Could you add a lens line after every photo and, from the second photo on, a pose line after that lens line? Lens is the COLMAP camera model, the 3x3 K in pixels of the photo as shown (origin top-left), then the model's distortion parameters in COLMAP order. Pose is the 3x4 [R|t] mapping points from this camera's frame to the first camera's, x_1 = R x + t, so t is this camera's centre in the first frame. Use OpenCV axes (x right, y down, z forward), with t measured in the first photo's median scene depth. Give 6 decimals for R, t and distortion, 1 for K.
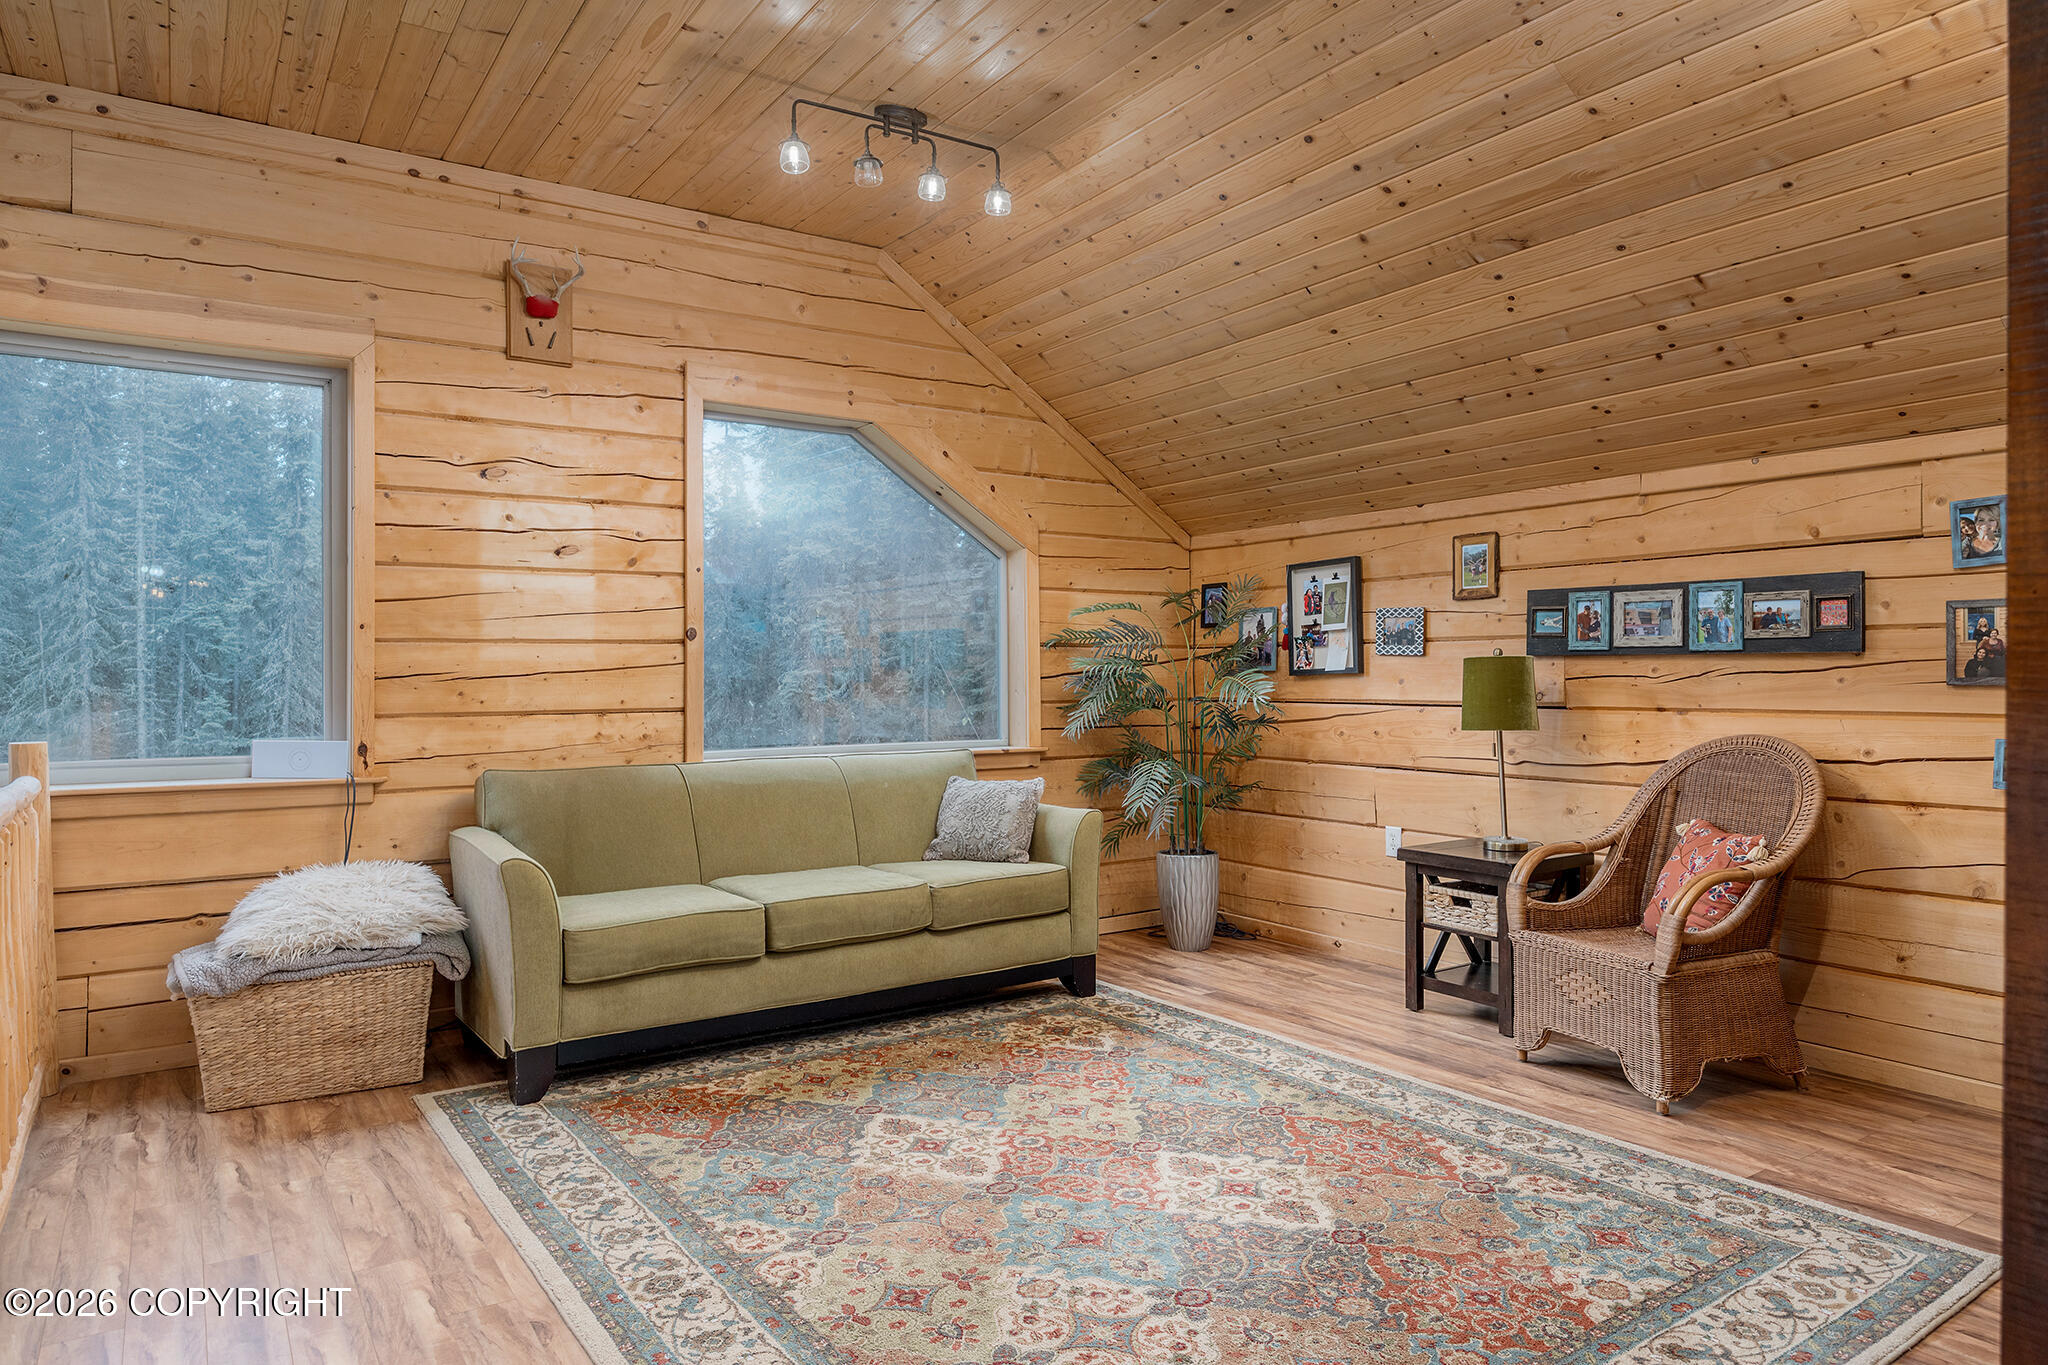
lens RADIAL K [[1241.5, 0, 1020.7], [0, 1241.5, 675.2], [0, 0, 1]] dist [-0.007266, 0.001959]
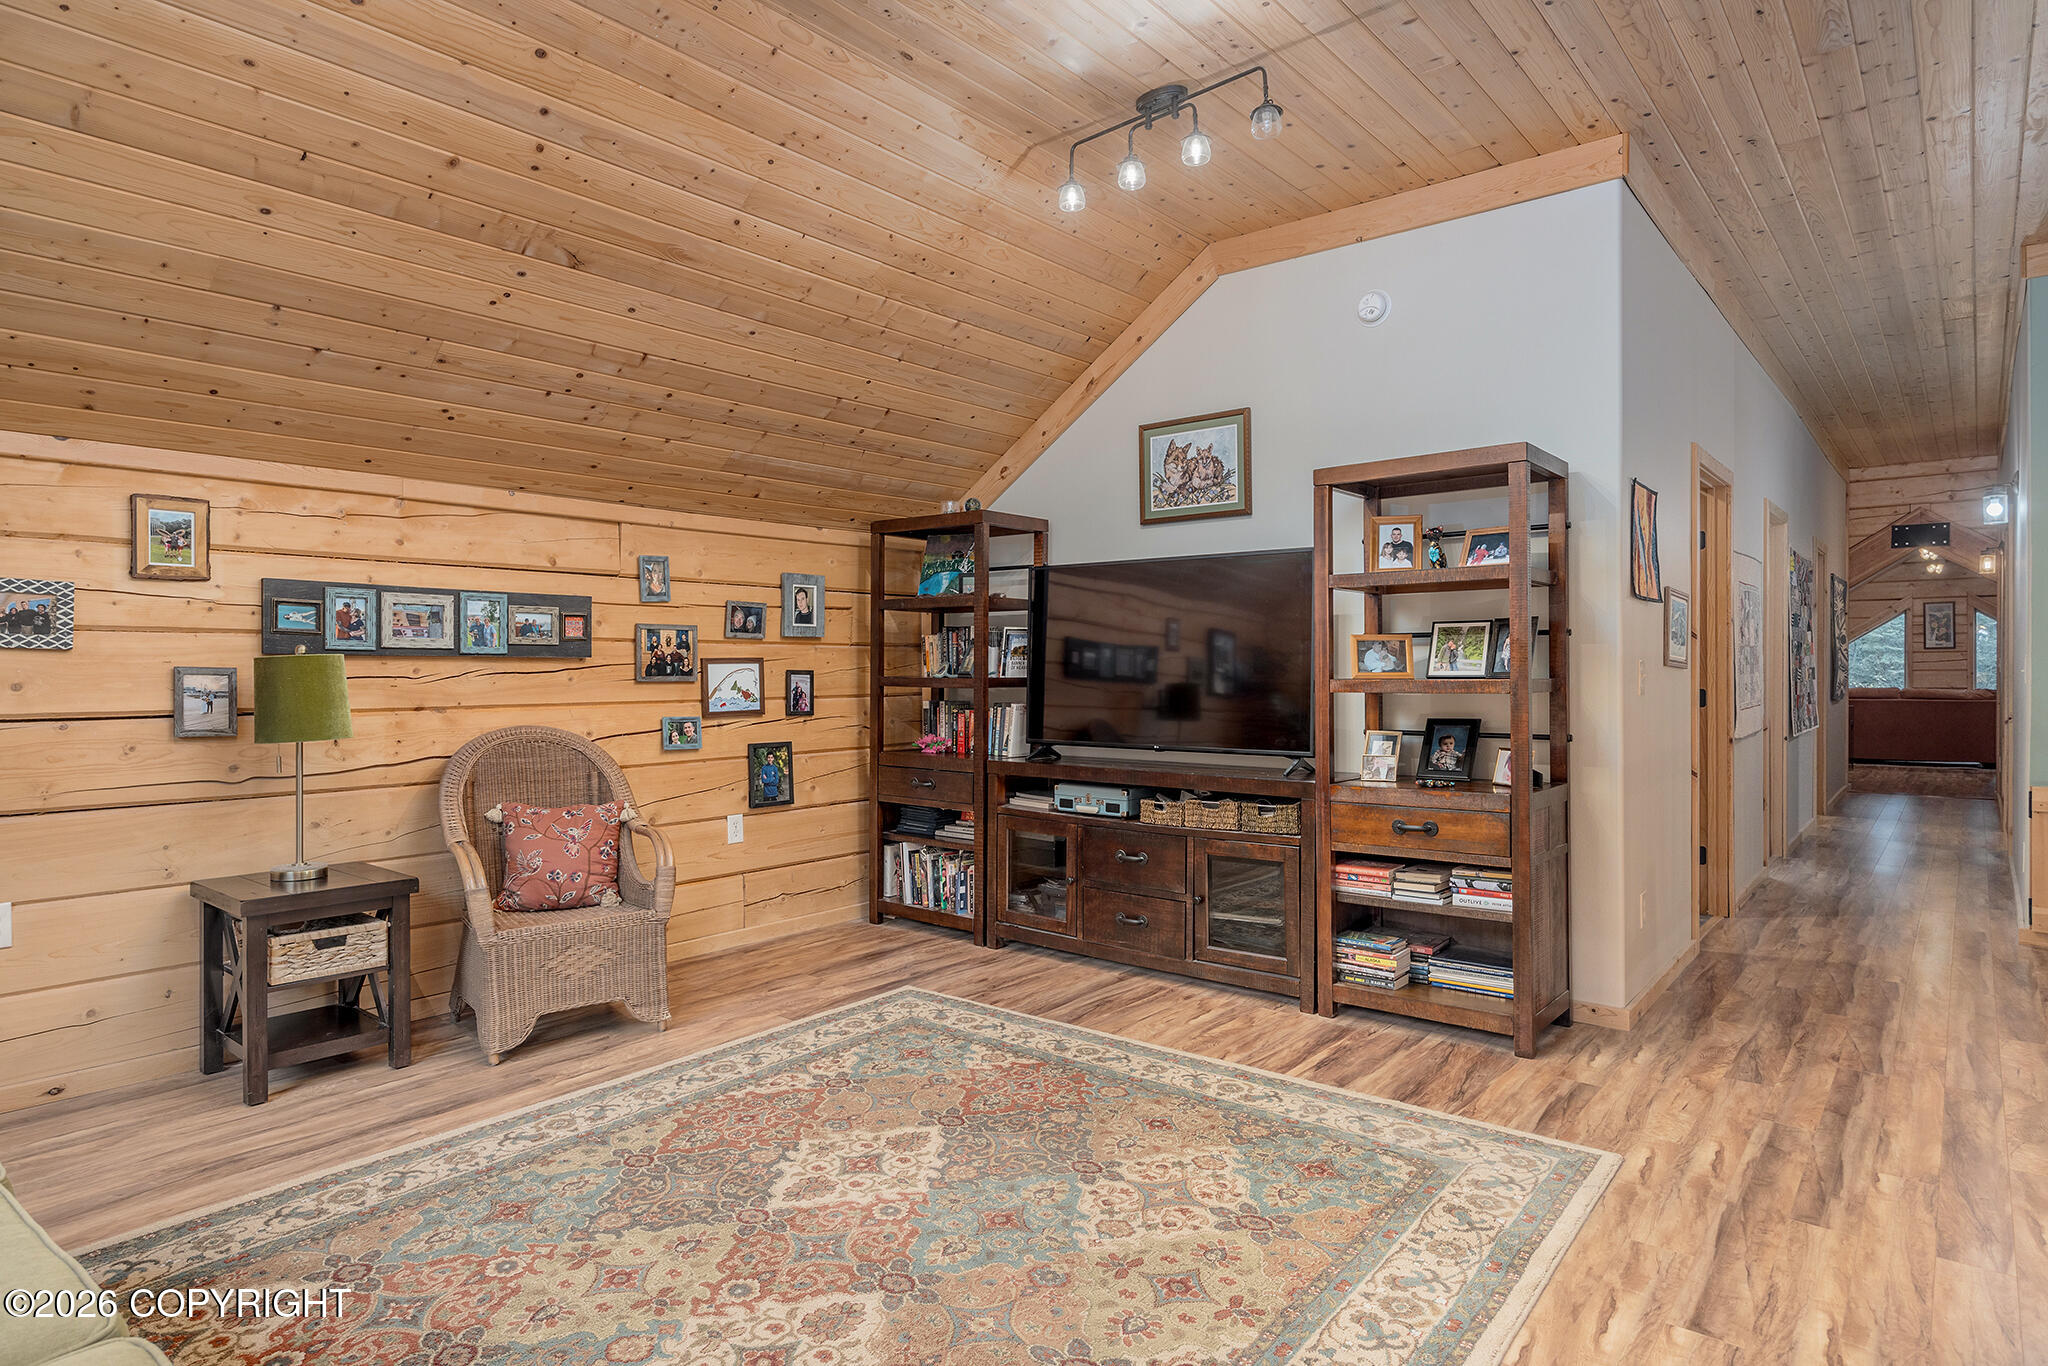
lens RADIAL K [[1125.2, 0, 1019.1], [0, 1125.2, 678.6], [0, 0, 1]] dist [-0.005231, -0.002273]
pose [[-0.271982, -0.000771, 0.962302, -0.691207], [0.006504, 0.999975, 0.002639, 0.003762], [-0.962280, 0.006976, -0.271970, 1.013849]]
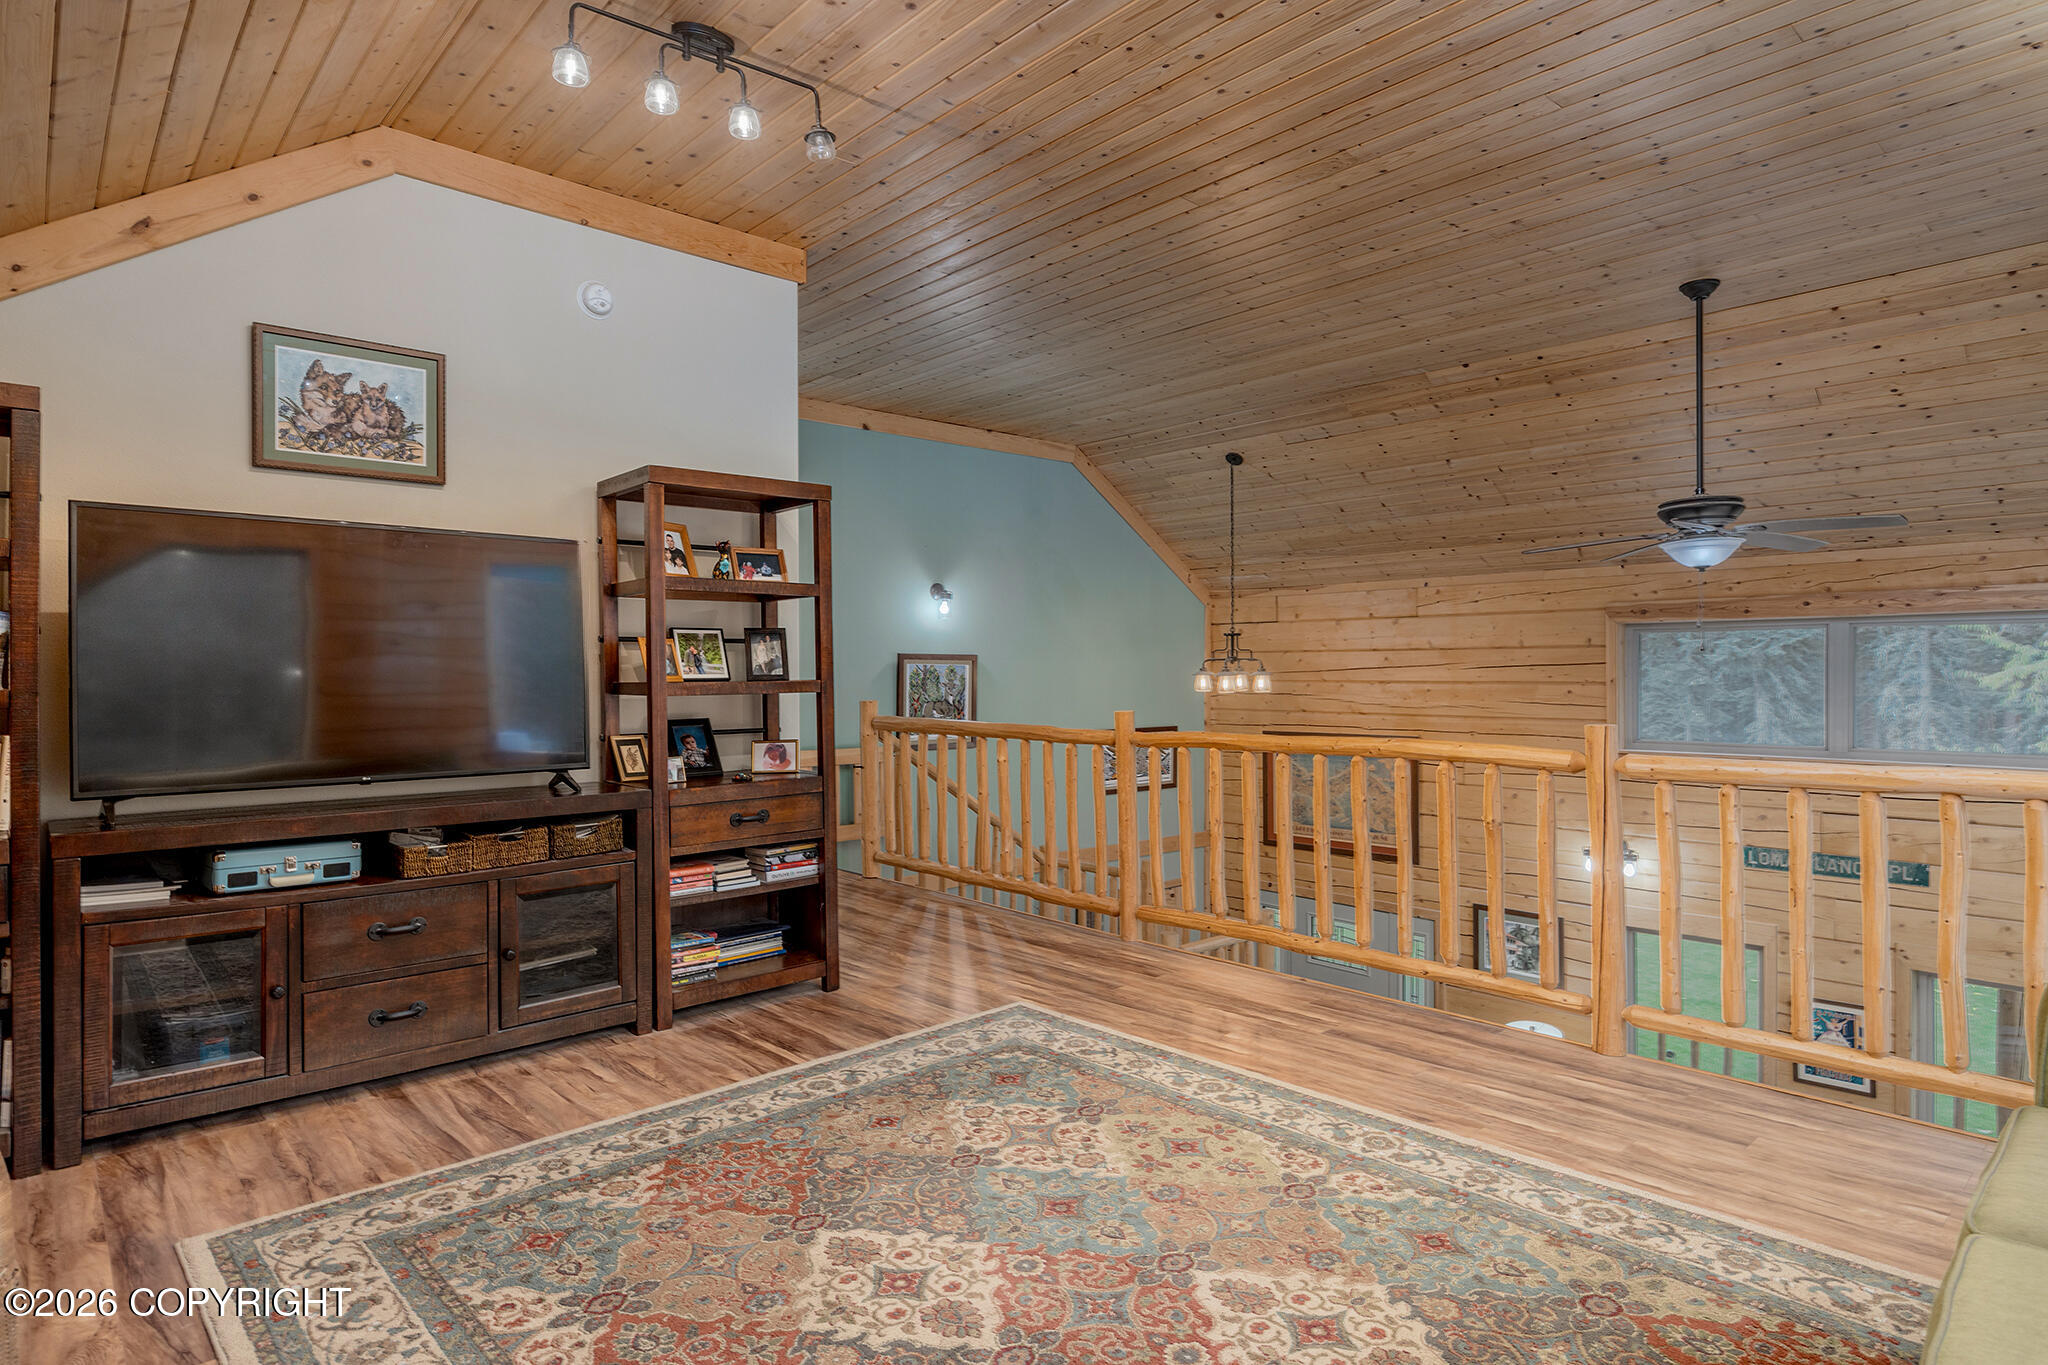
lens RADIAL K [[1125.2, 0, 1008.3], [0, 1125.2, 676.7], [0, 0, 1]] dist [-0.005231, -0.002273]
pose [[-0.990864, 0.013536, -0.134185, 0.179857], [0.012713, 0.999895, 0.006983, 0.000192], [0.134266, 0.005213, -0.990932, 1.582612]]
